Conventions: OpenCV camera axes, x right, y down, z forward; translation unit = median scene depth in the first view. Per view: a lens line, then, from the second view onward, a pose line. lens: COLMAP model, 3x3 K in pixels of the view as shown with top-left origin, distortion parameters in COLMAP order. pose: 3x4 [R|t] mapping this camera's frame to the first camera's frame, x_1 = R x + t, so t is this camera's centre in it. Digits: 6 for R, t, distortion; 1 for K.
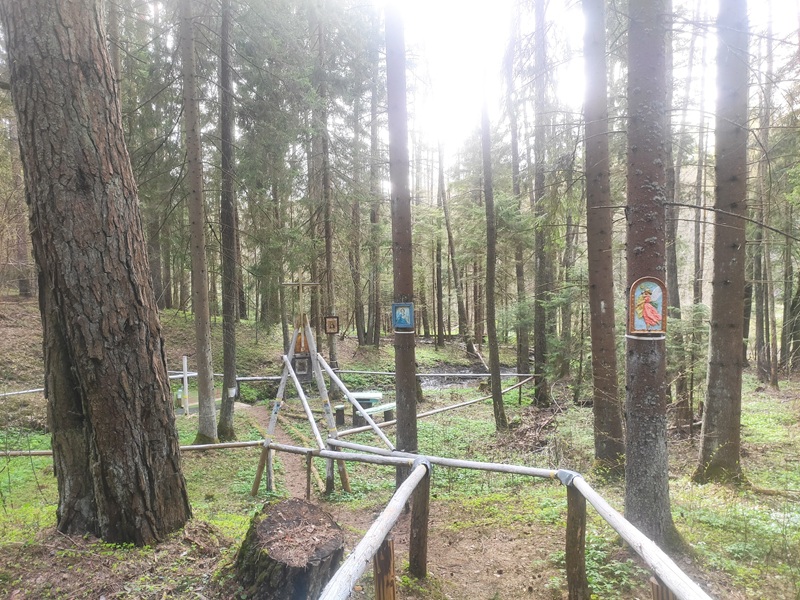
lens RADIAL K [[602.1, 0, 401.5], [0, 602.1, 300.6], [0, 0, 1]] dist [0.061763, -0.076232]
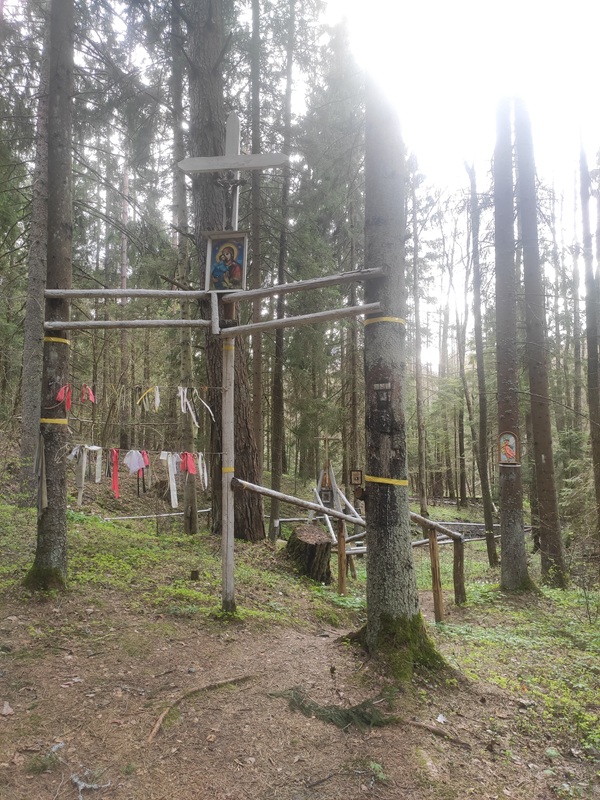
lens RADIAL K [[602.1, 0, 296.7], [0, 602.1, 400.3], [0, 0, 1]] dist [0.061763, -0.076232]
pose [[0.972339, 0.003640, -0.233545, 0.051219], [-0.029034, 0.994007, -0.105389, 0.018347], [0.231762, 0.109255, 0.966618, -0.216520]]
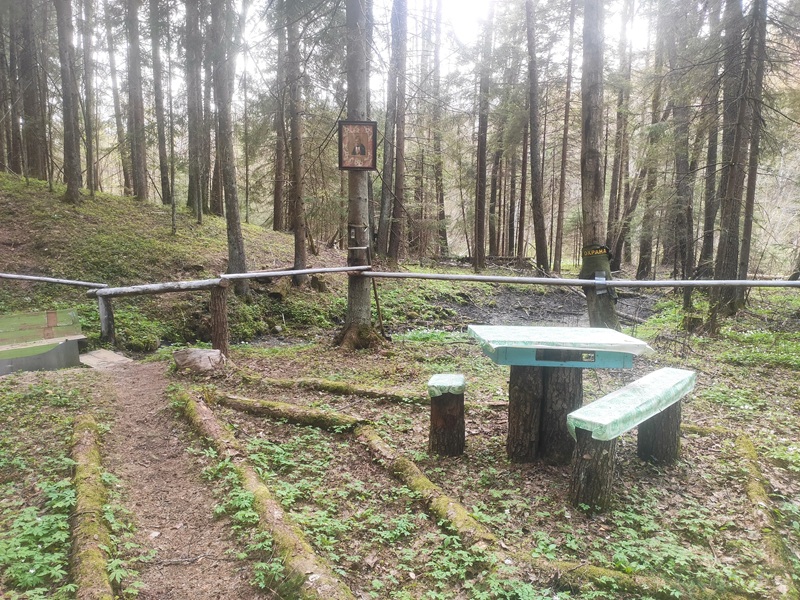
lens RADIAL K [[602.1, 0, 401.5], [0, 602.1, 300.6], [0, 0, 1]] dist [0.061763, -0.076232]
pose [[0.996825, 0.023045, 0.076213, -0.118888], [-0.029521, 0.995946, 0.084971, 0.105405], [-0.073946, -0.086951, 0.993464, 0.649826]]
